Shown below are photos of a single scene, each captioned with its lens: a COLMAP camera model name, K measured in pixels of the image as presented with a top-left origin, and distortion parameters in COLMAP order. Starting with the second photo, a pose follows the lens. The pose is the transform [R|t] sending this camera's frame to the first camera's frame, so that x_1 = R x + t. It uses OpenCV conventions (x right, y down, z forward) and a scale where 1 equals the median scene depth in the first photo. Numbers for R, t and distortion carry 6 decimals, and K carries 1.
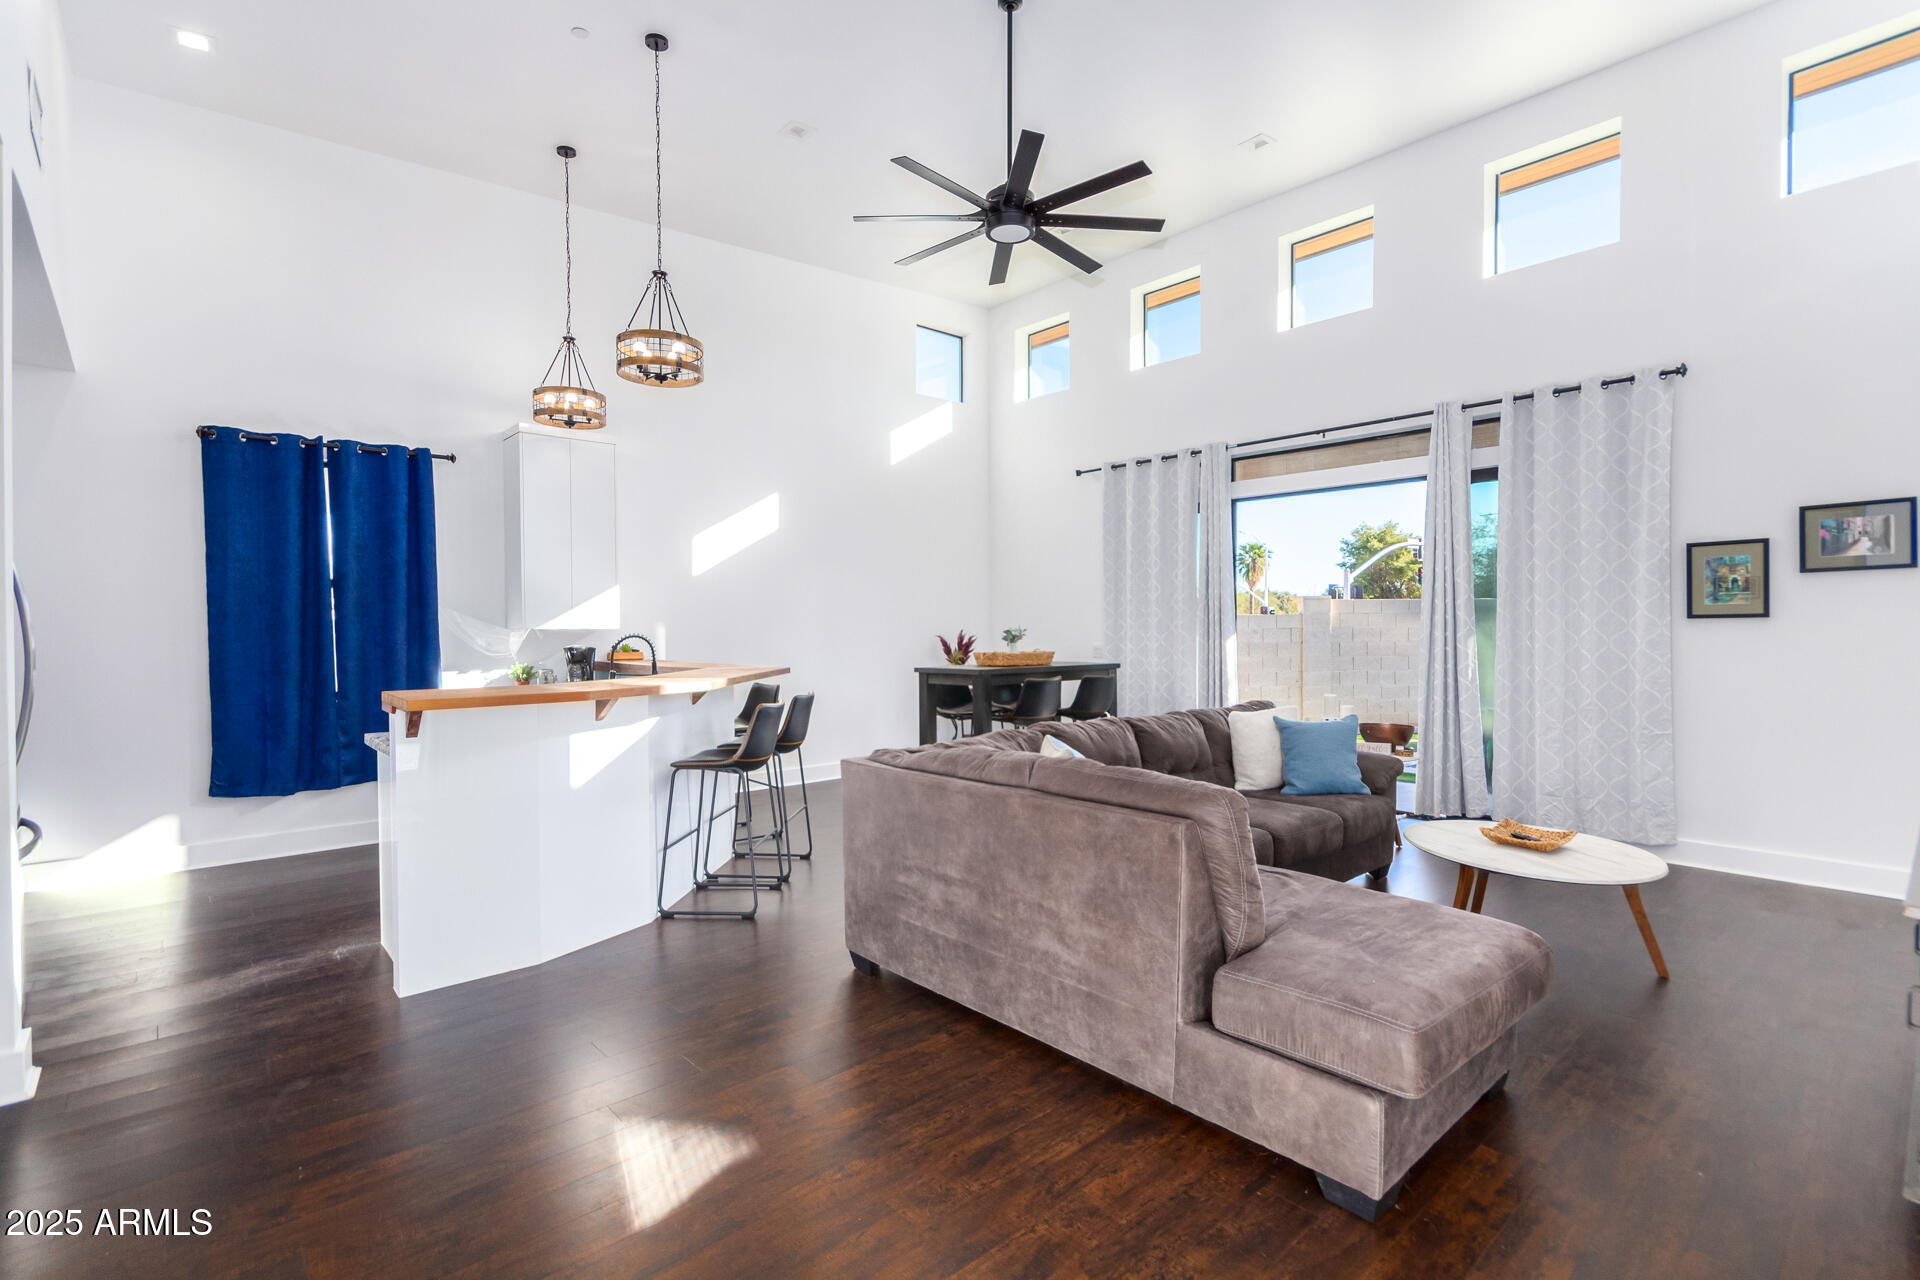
lens RADIAL K [[896.4, 0, 959.8], [0, 896.4, 646.8], [0, 0, 1]] dist [0.000816, 0.000593]
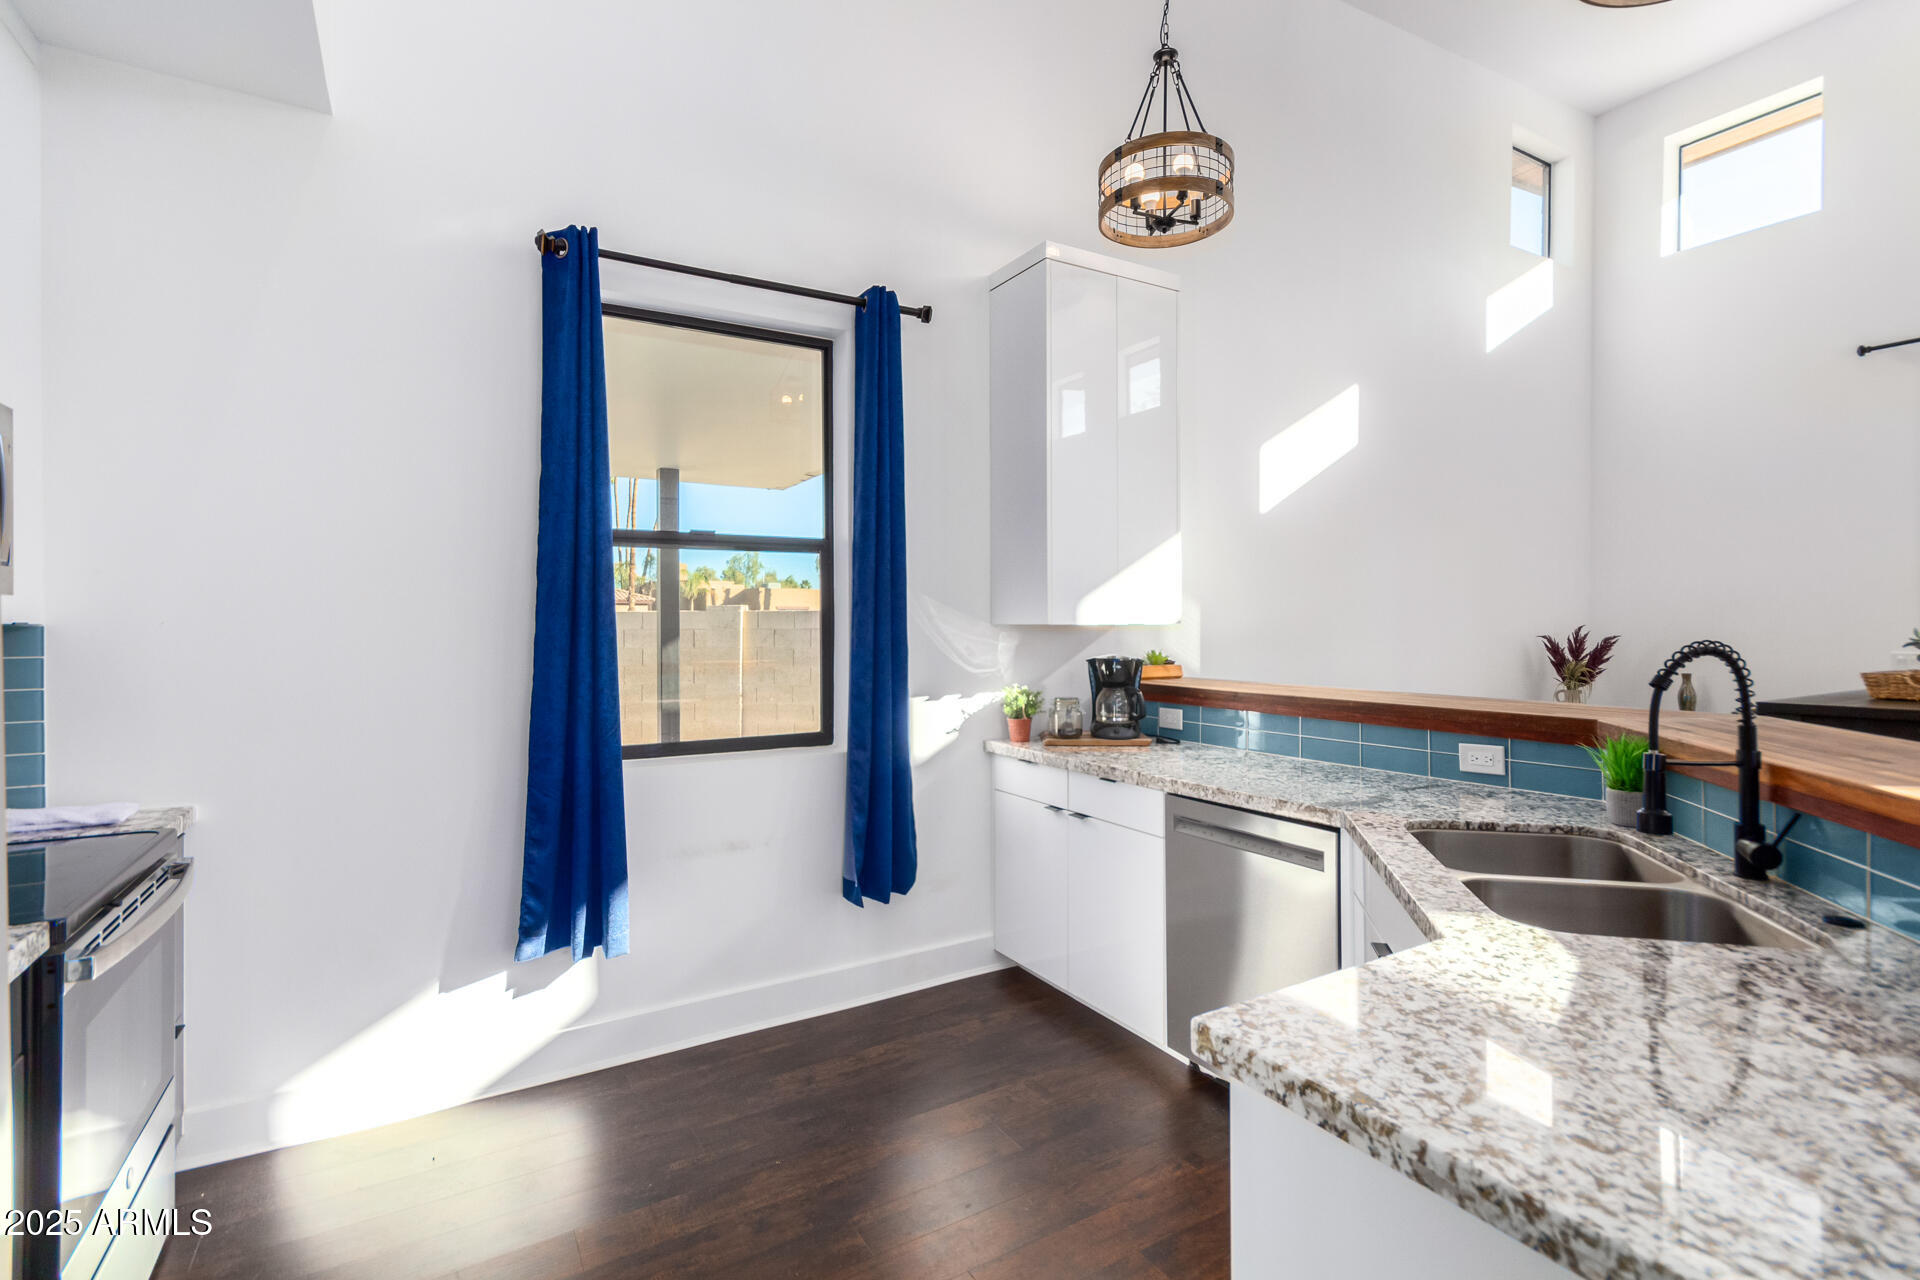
lens RADIAL K [[884.9, 0, 959.3], [0, 884.9, 609.1], [0, 0, 1]] dist [-0.000001, 0.000074]
pose [[0.976442, -0.000807, -0.215779, -0.367713], [-0.006724, 0.999394, -0.034165, -0.010408], [0.215675, 0.034811, 0.975844, 0.414099]]
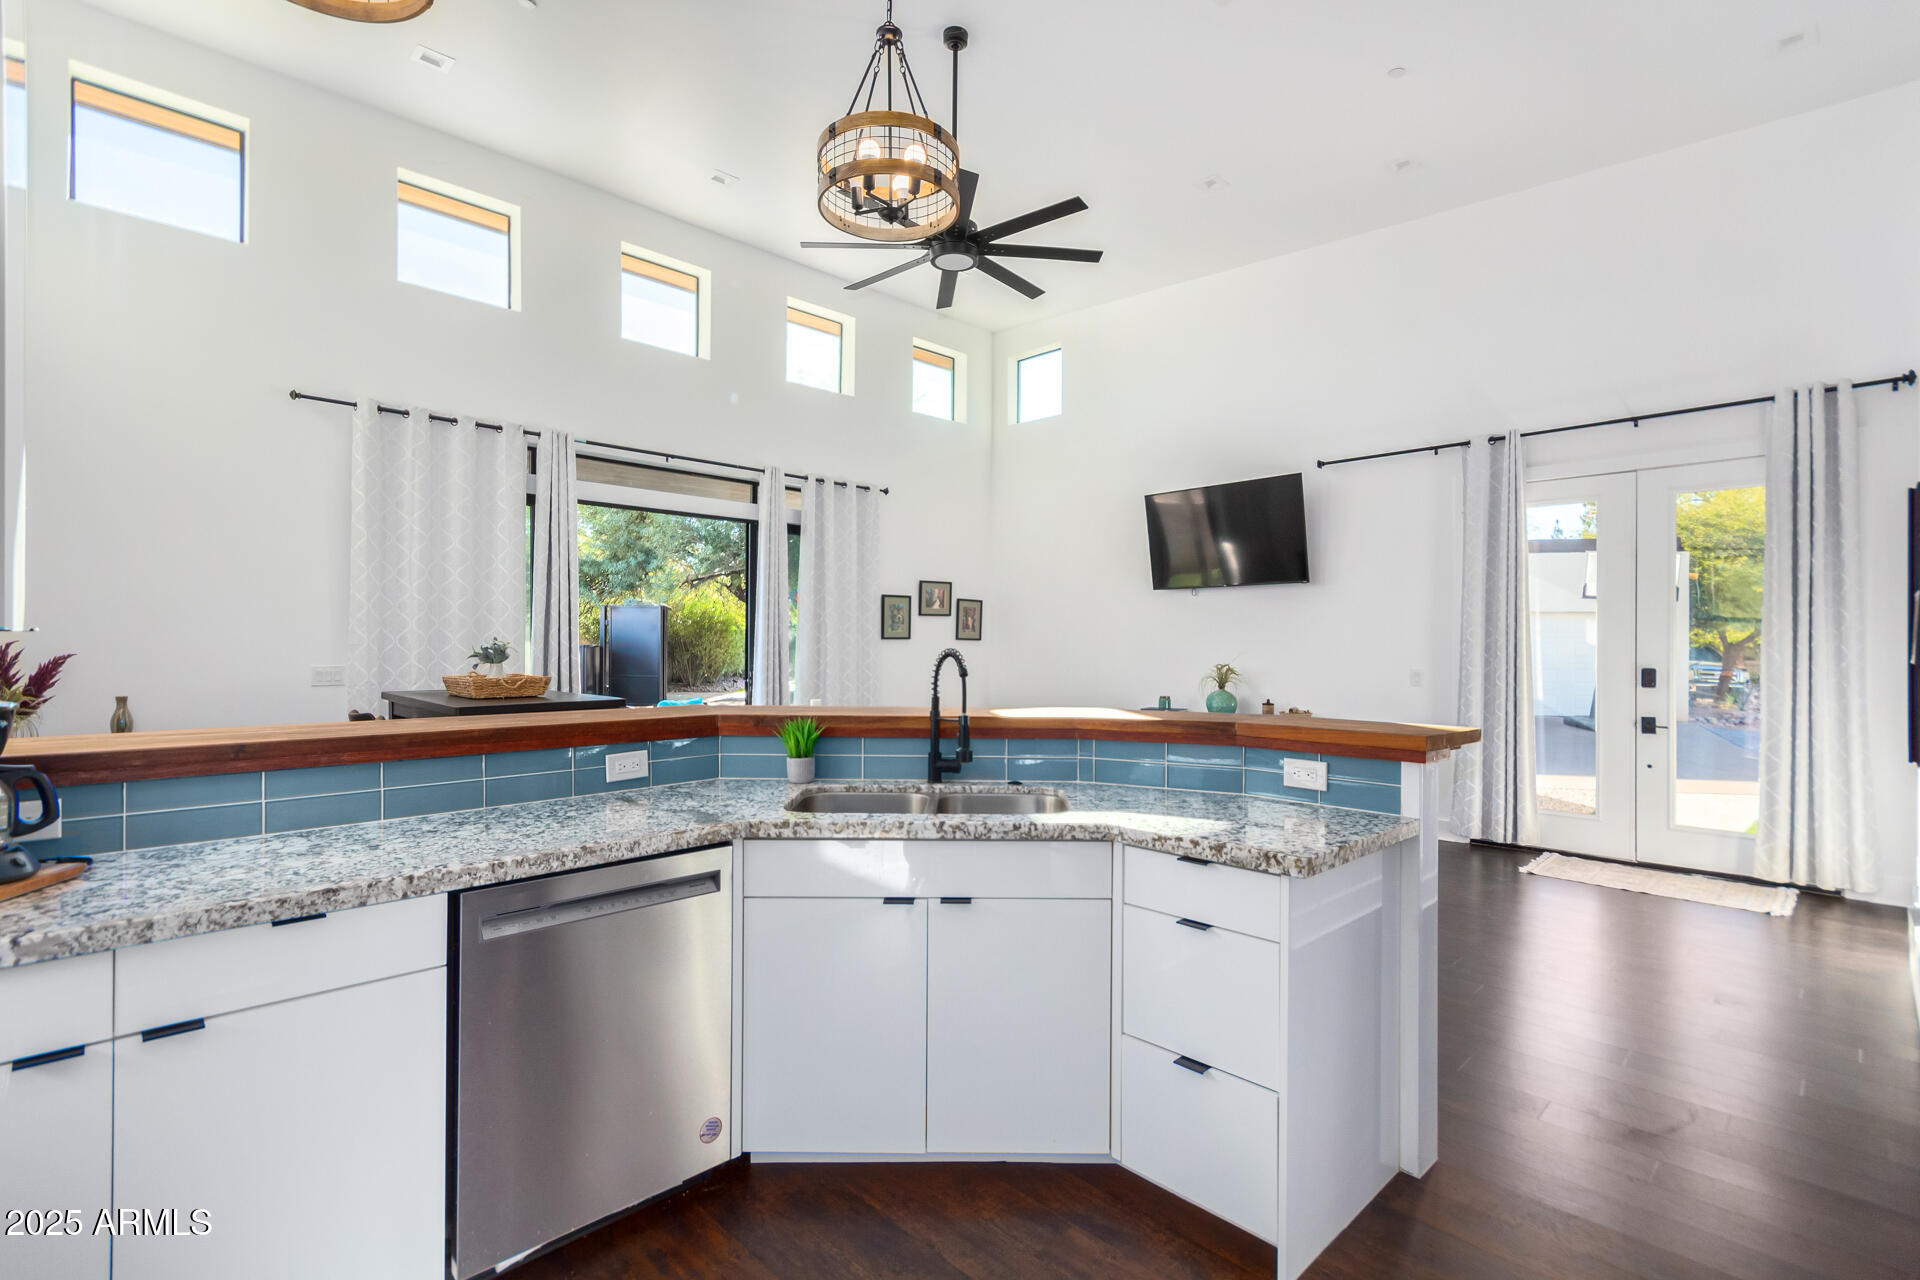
lens RADIAL K [[896.4, 0, 959.8], [0, 896.4, 646.8], [0, 0, 1]] dist [0.000816, 0.000593]
pose [[-0.023878, 0.003909, 0.999707, -0.637359], [0.015995, 0.999866, -0.003527, -0.010353], [-0.999587, 0.015906, -0.023937, 0.692538]]
